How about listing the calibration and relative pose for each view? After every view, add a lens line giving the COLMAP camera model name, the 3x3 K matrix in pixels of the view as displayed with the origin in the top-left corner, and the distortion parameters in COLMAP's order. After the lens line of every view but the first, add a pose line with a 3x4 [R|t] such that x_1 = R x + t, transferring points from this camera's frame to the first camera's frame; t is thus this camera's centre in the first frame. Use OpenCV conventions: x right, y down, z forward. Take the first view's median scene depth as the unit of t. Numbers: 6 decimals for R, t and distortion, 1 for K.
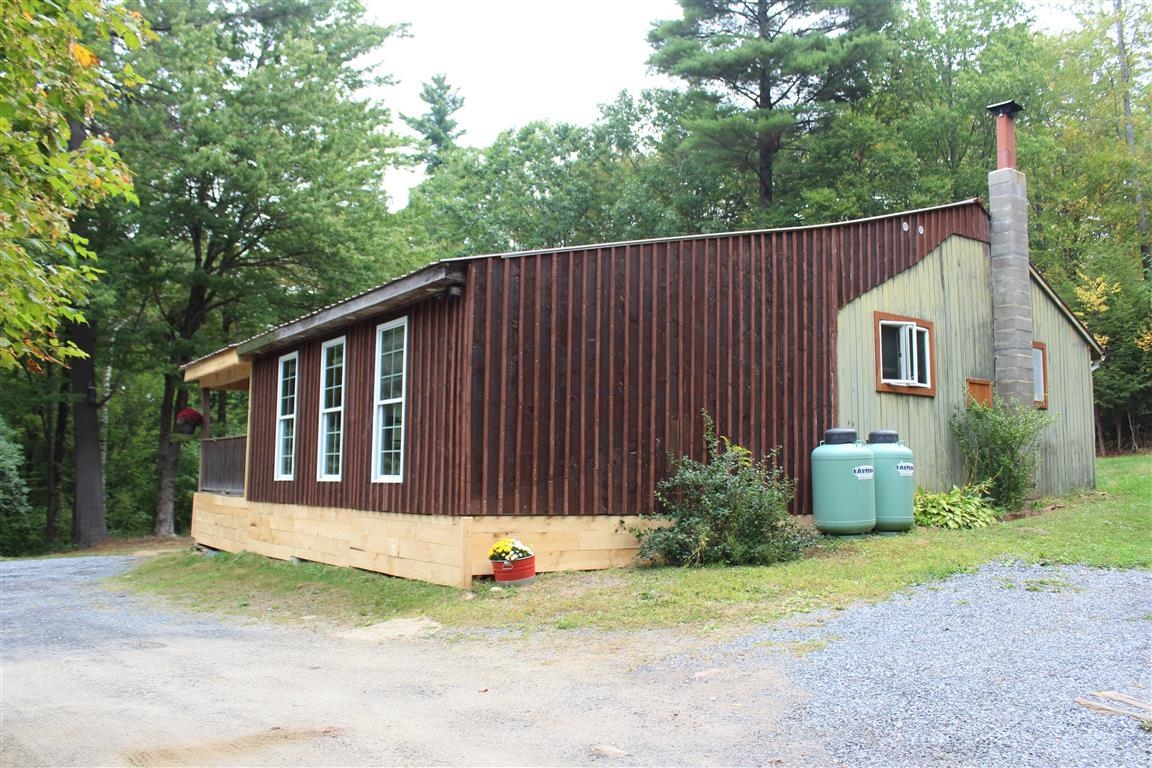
lens RADIAL K [[961.1, 0, 576.0], [0, 961.1, 384.0], [0, 0, 1]] dist [-0.172902, 0.158511]
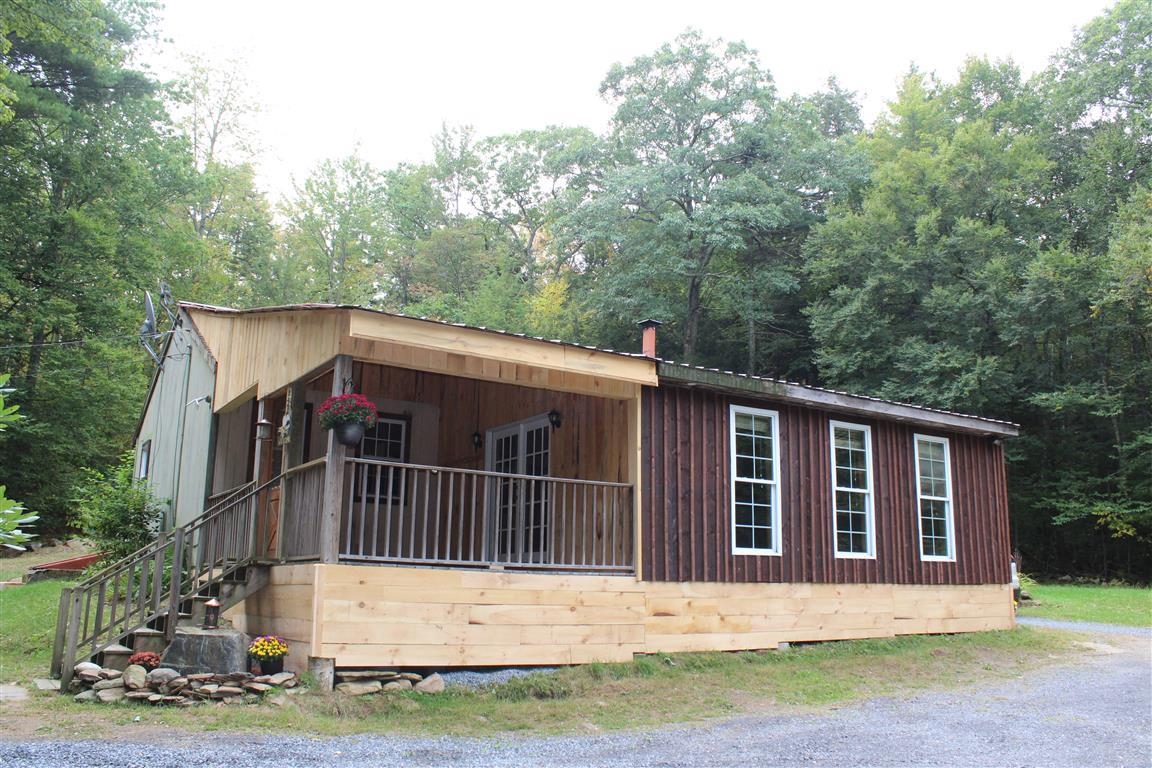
lens RADIAL K [[961.1, 0, 576.0], [0, 961.1, 384.0], [0, 0, 1]] dist [-0.172902, 0.158511]
pose [[0.043911, 0.172908, 0.983959, -1.375175], [-0.146980, 0.975309, -0.164829, 0.136051], [-0.988164, -0.137384, 0.068241, 1.297531]]
